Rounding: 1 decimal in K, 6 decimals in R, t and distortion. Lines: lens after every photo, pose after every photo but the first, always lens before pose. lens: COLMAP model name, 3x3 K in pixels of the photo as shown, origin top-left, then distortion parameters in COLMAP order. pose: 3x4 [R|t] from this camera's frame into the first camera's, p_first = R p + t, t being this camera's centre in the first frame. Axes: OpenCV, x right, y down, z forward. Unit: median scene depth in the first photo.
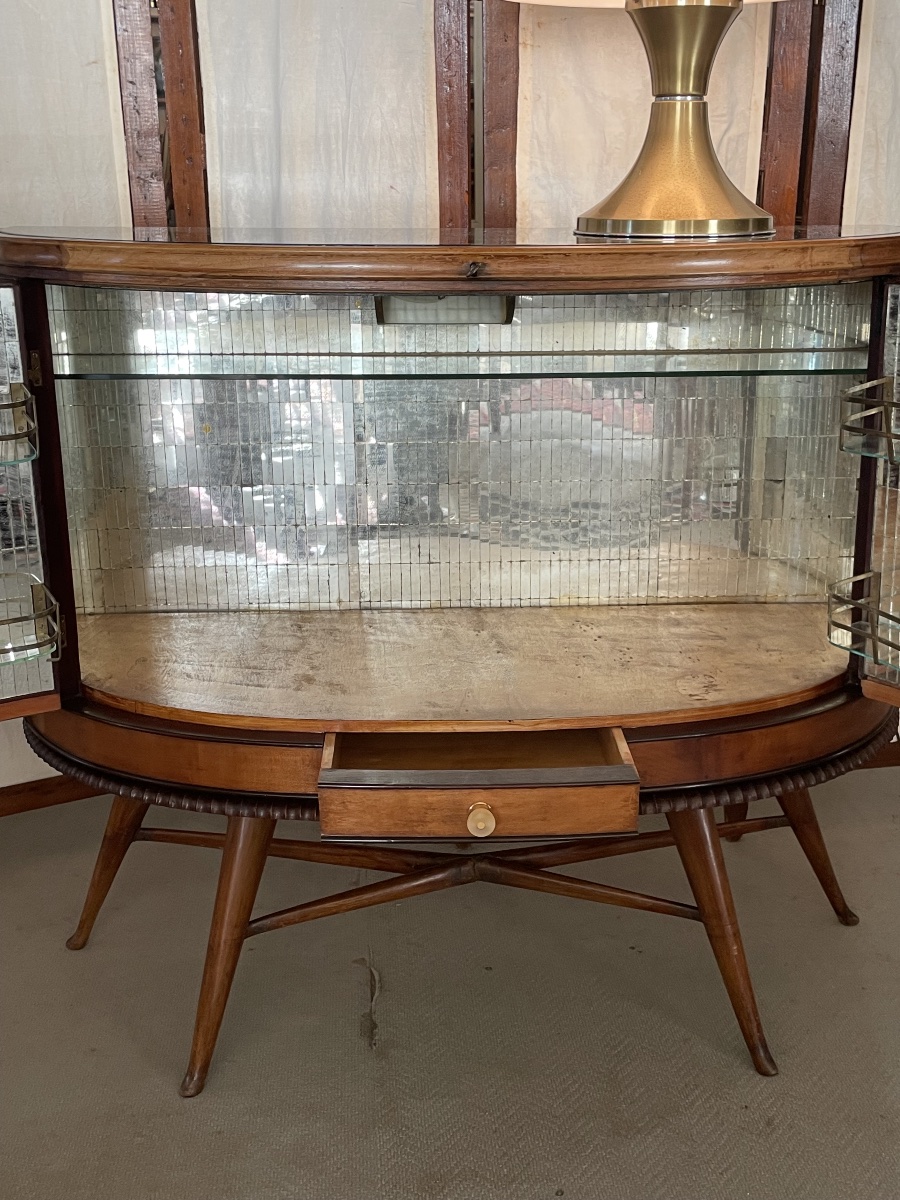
lens RADIAL K [[1348.7, 0, 467.6], [0, 1348.7, 606.5], [0, 0, 1]] dist [0.105903, -0.180301]
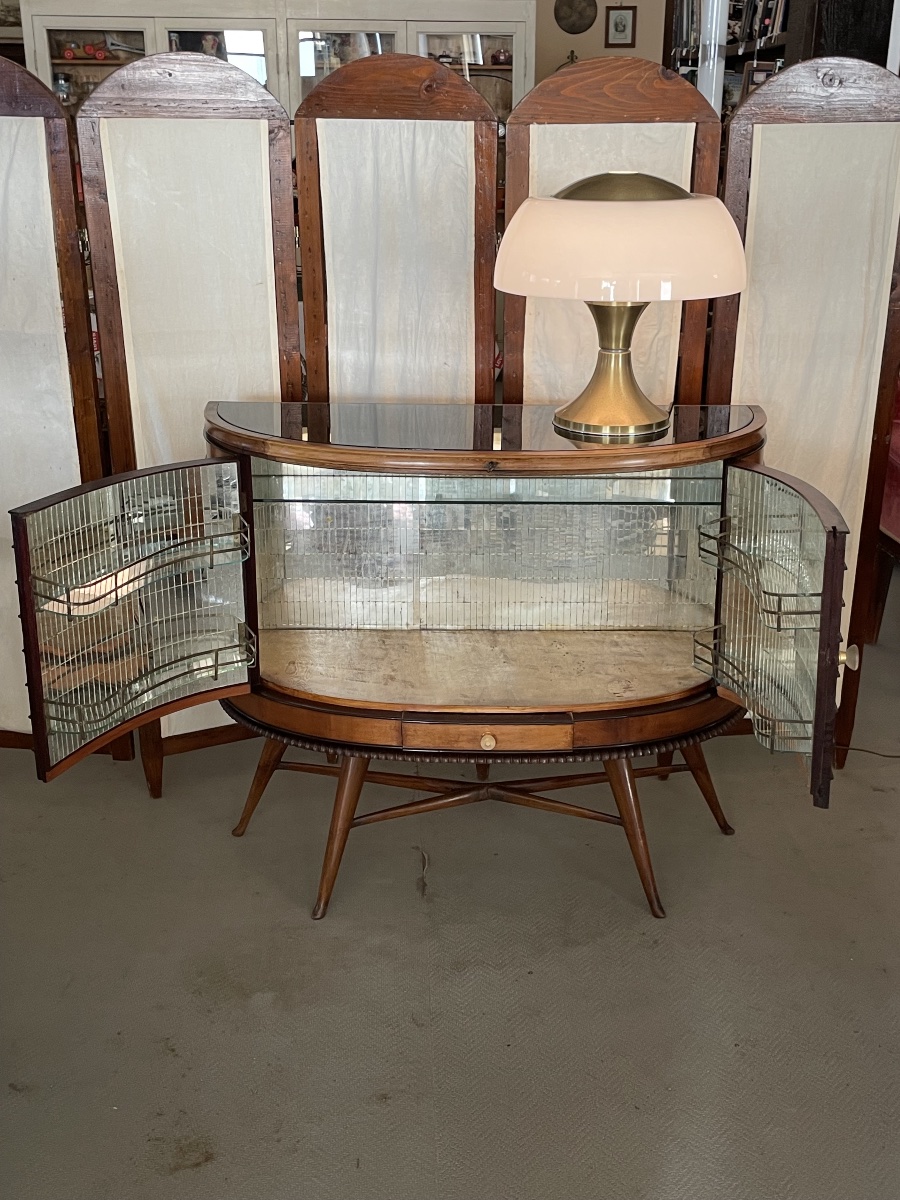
lens RADIAL K [[1323.6, 0, 465.8], [0, 1323.6, 604.3], [0, 0, 1]] dist [0.128699, -0.275096]
pose [[0.999442, 0.021655, -0.025437, 0.014221], [-0.020603, 0.998951, 0.040884, -0.095963], [0.026296, -0.040337, 0.998840, -0.582006]]
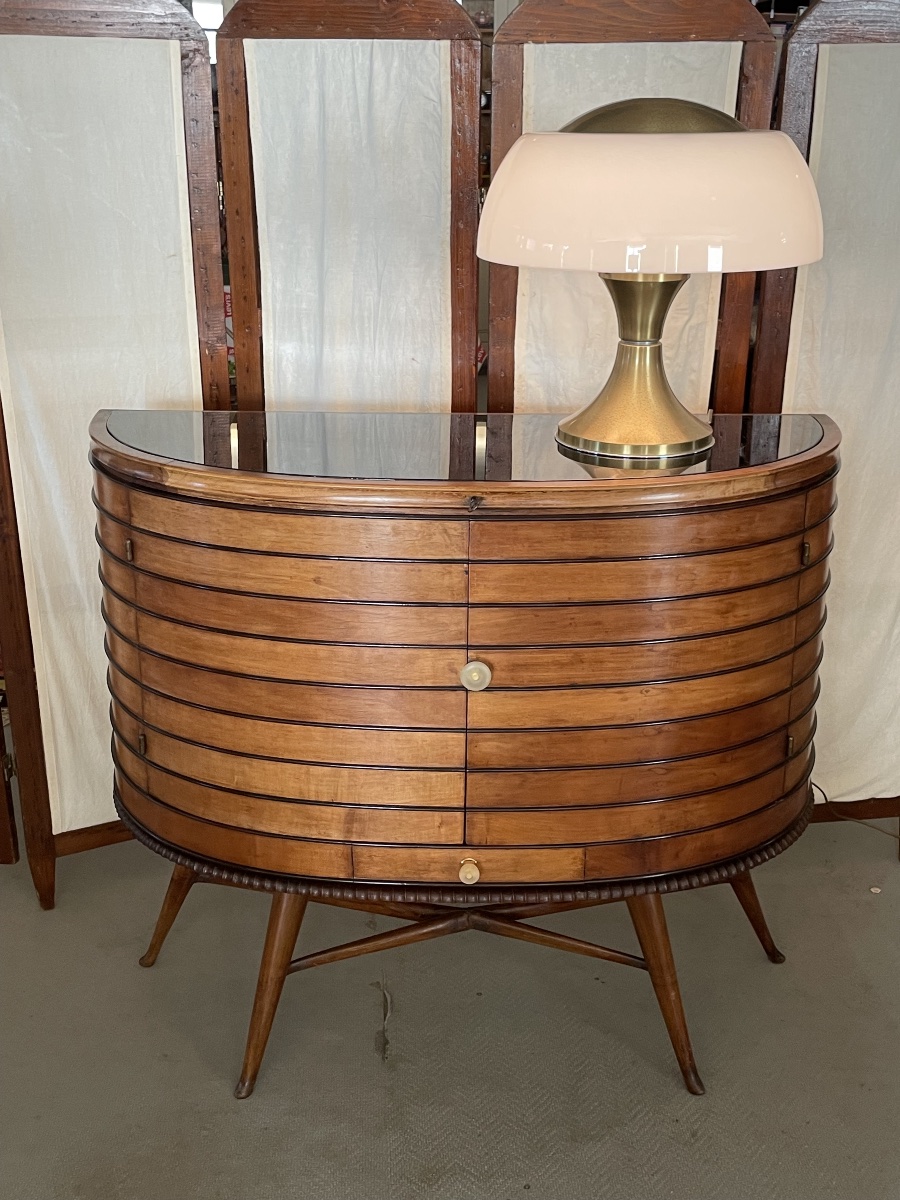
lens RADIAL K [[1335.7, 0, 445.6], [0, 1335.7, 593.7], [0, 0, 1]] dist [0.123997, -0.234191]
pose [[0.999473, 0.020952, -0.024783, 0.008061], [-0.020006, 0.999084, 0.037825, -0.149943], [0.025552, -0.037309, 0.998977, -0.223134]]
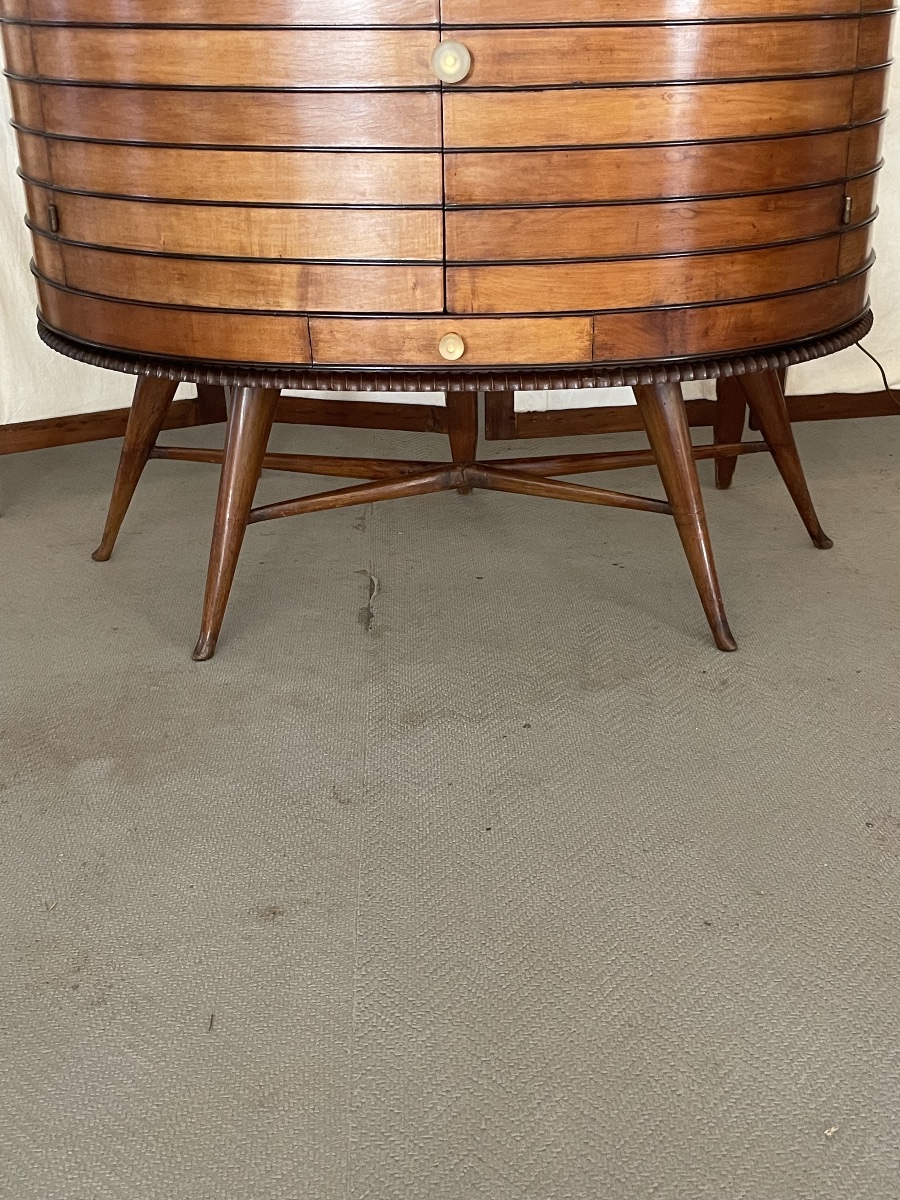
lens RADIAL K [[1340.6, 0, 465.3], [0, 1340.6, 597.0], [0, 0, 1]] dist [0.119819, -0.230322]
pose [[0.999213, 0.007943, -0.038860, 0.047937], [-0.002558, 0.990609, 0.136704, 0.142427], [0.039581, -0.136497, 0.989850, -0.061223]]
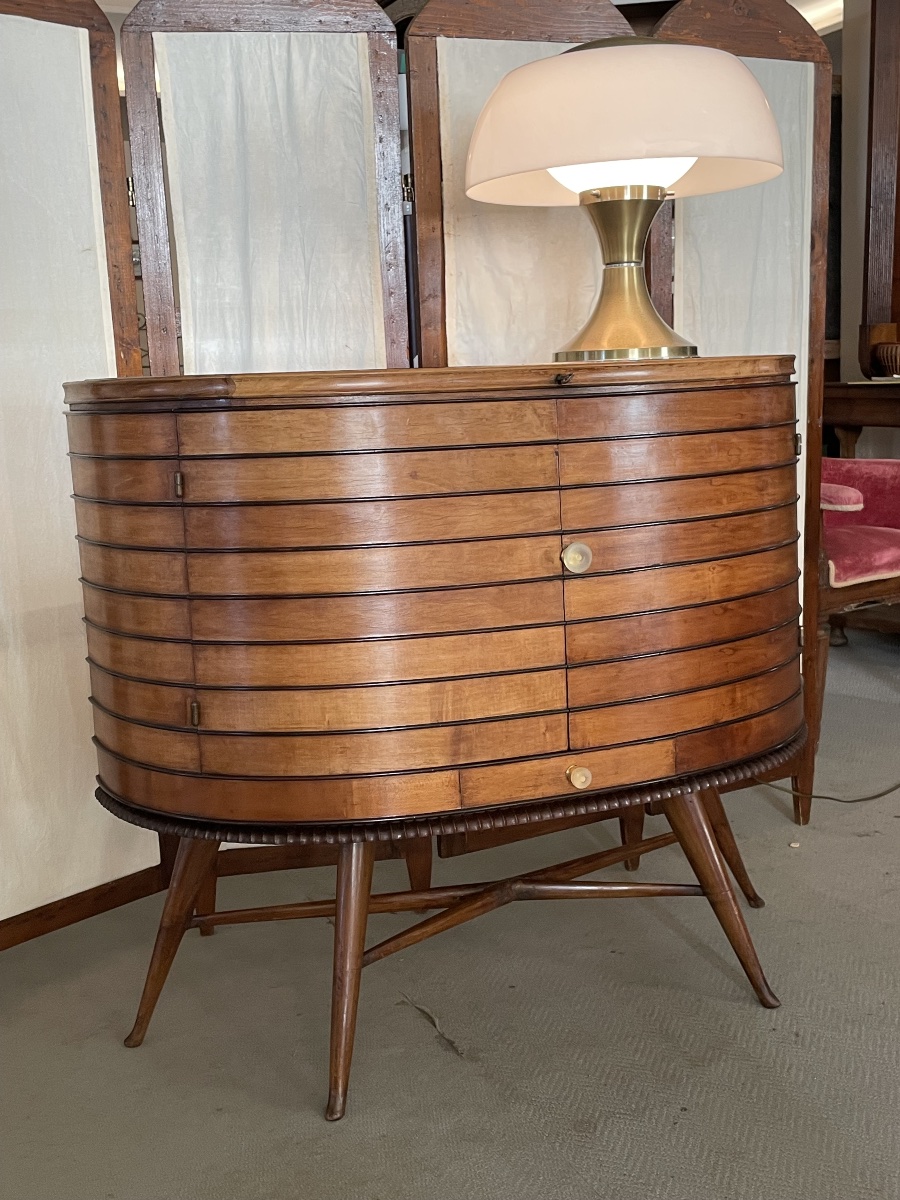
lens RADIAL K [[1340.6, 0, 465.3], [0, 1340.6, 597.0], [0, 0, 1]] dist [0.119819, -0.230322]
pose [[0.940100, -0.089018, 0.329072, -0.390074], [0.138869, 0.981582, -0.131195, 0.089915], [-0.311332, 0.169034, 0.935147, -0.129622]]
